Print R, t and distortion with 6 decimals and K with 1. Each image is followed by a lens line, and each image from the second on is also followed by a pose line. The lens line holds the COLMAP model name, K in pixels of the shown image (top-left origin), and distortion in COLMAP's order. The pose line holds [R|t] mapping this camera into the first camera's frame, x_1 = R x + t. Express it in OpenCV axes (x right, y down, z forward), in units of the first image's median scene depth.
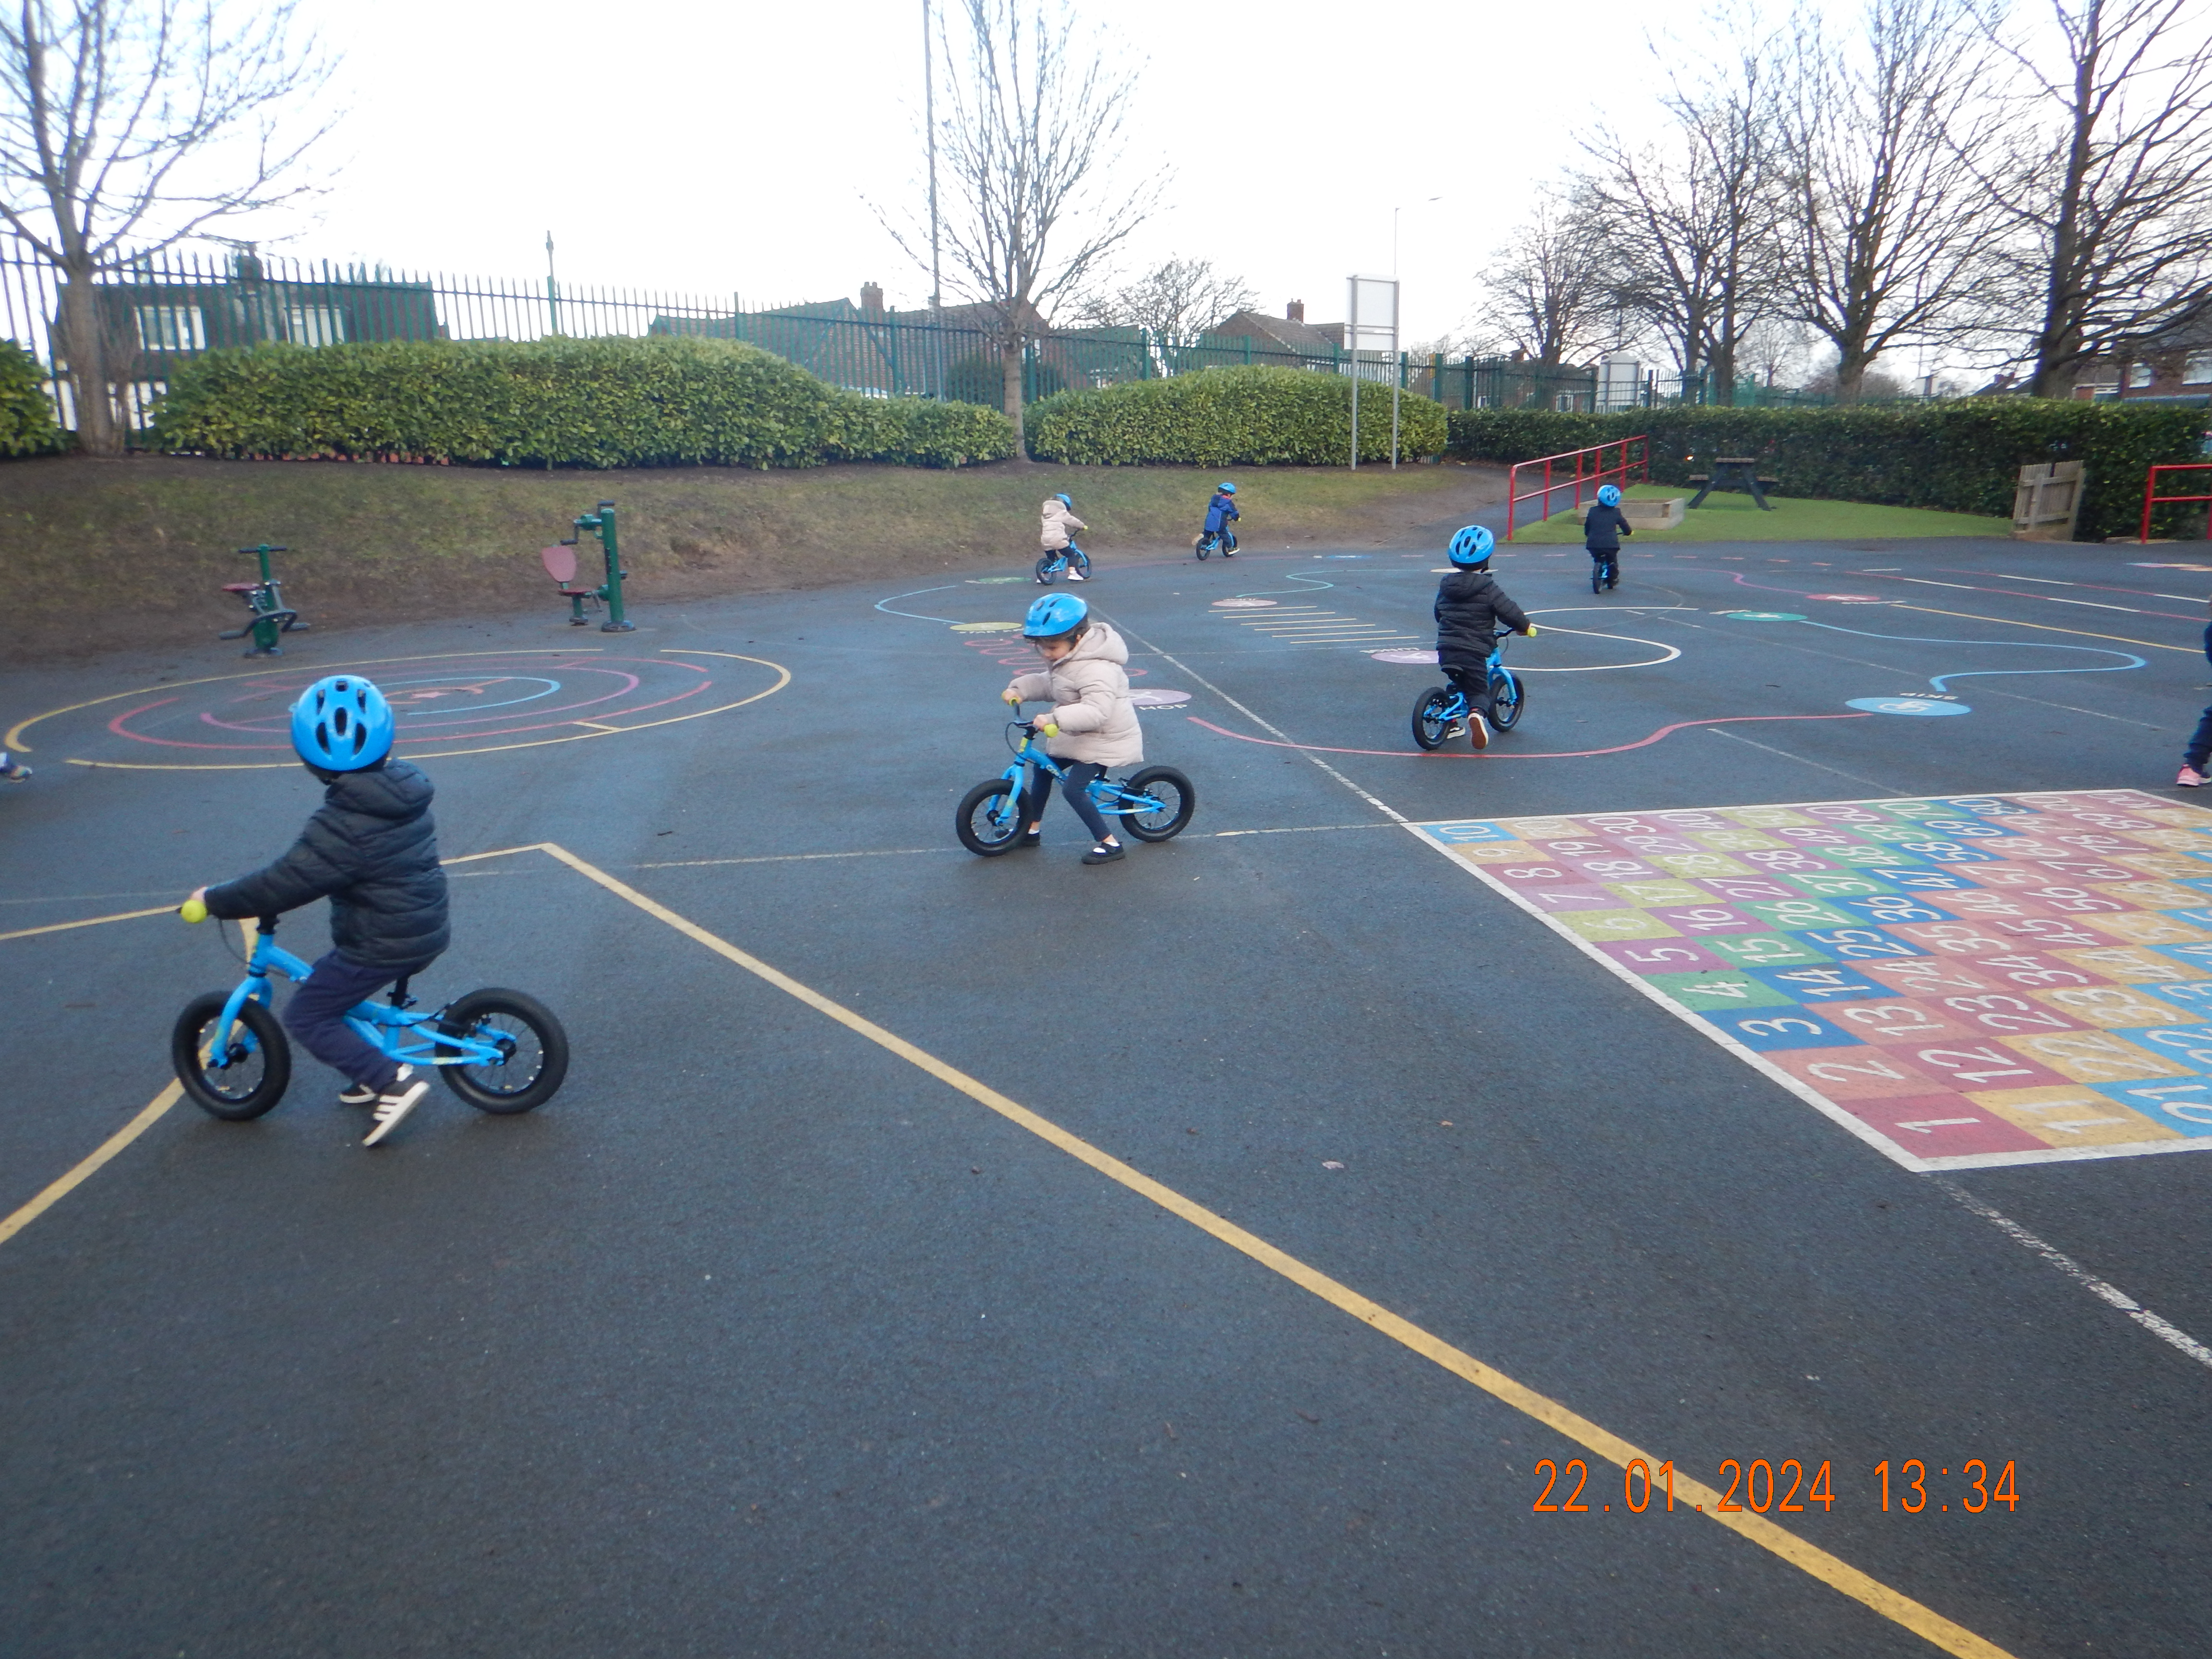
lens RADIAL K [[1577.8, 0, 1078.5], [0, 1577.8, 820.8], [0, 0, 1]] dist [0.011306, -0.009378]
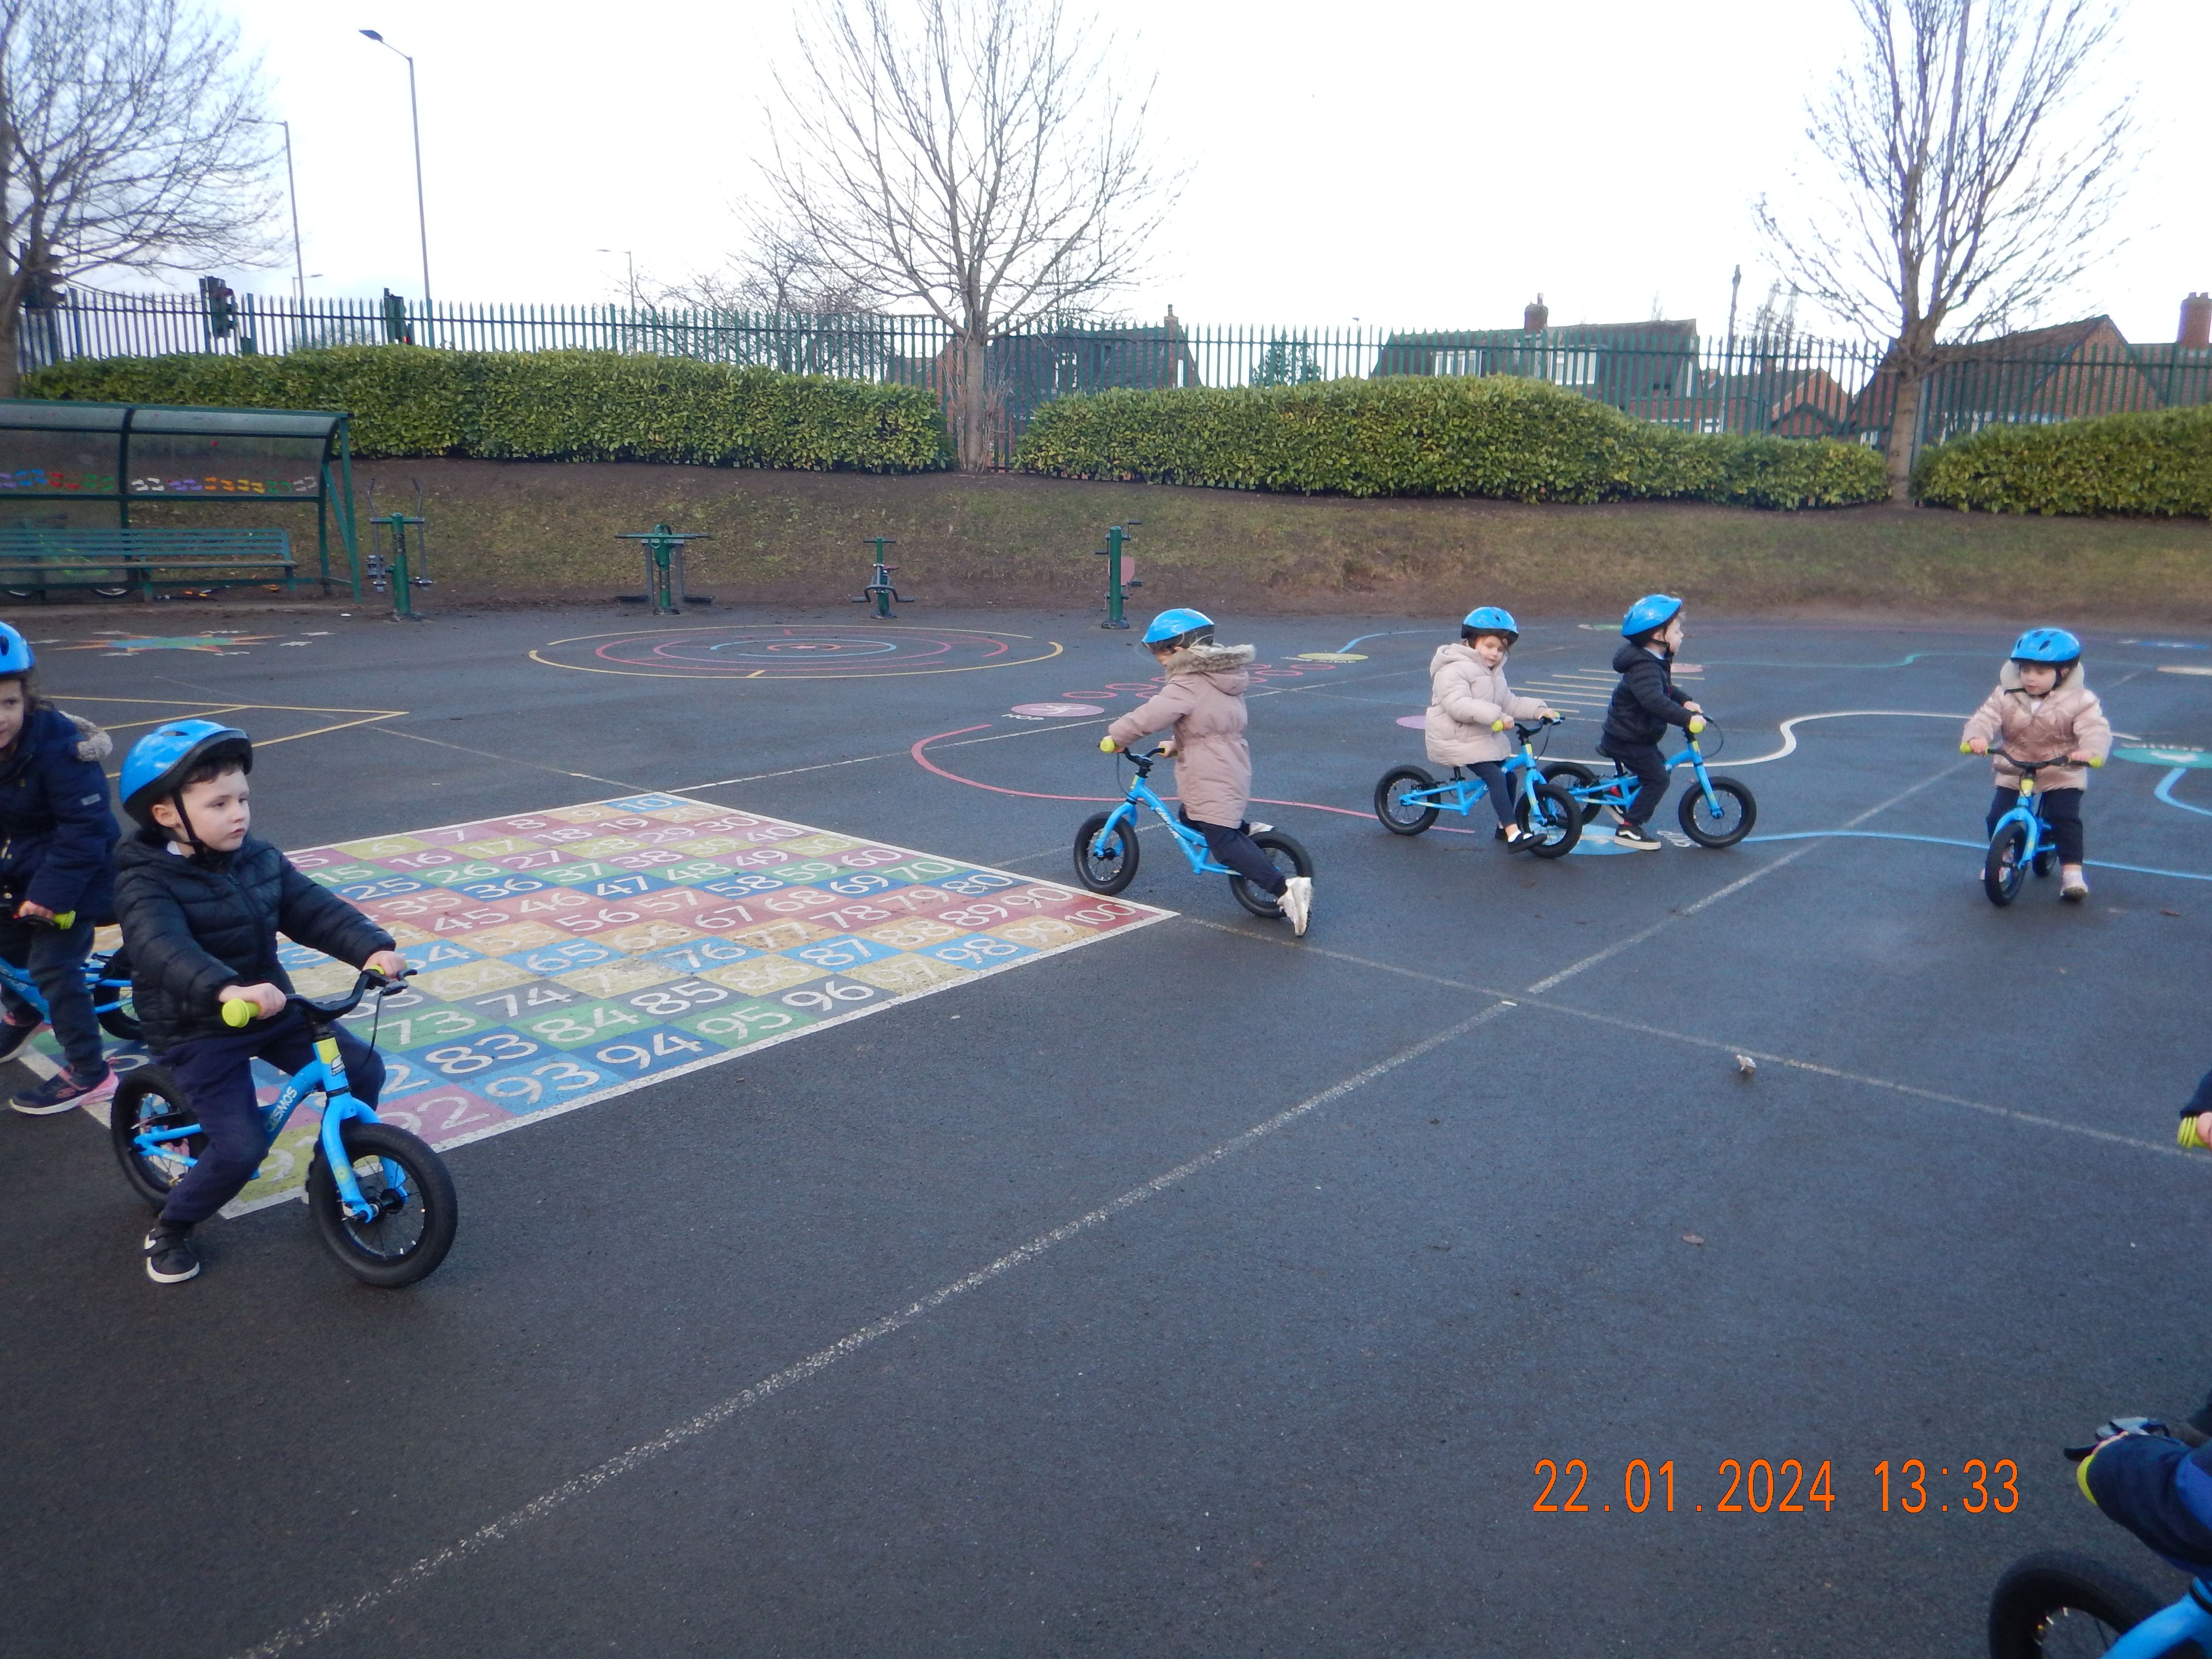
lens RADIAL K [[1577.8, 0, 1092.9], [0, 1577.8, 824.7], [0, 0, 1]] dist [0.011306, -0.009378]
pose [[0.669690, 0.182465, -0.719876, 0.399940], [-0.194320, 0.978628, 0.067278, -0.036843], [0.716767, 0.094830, 0.690834, 0.127409]]
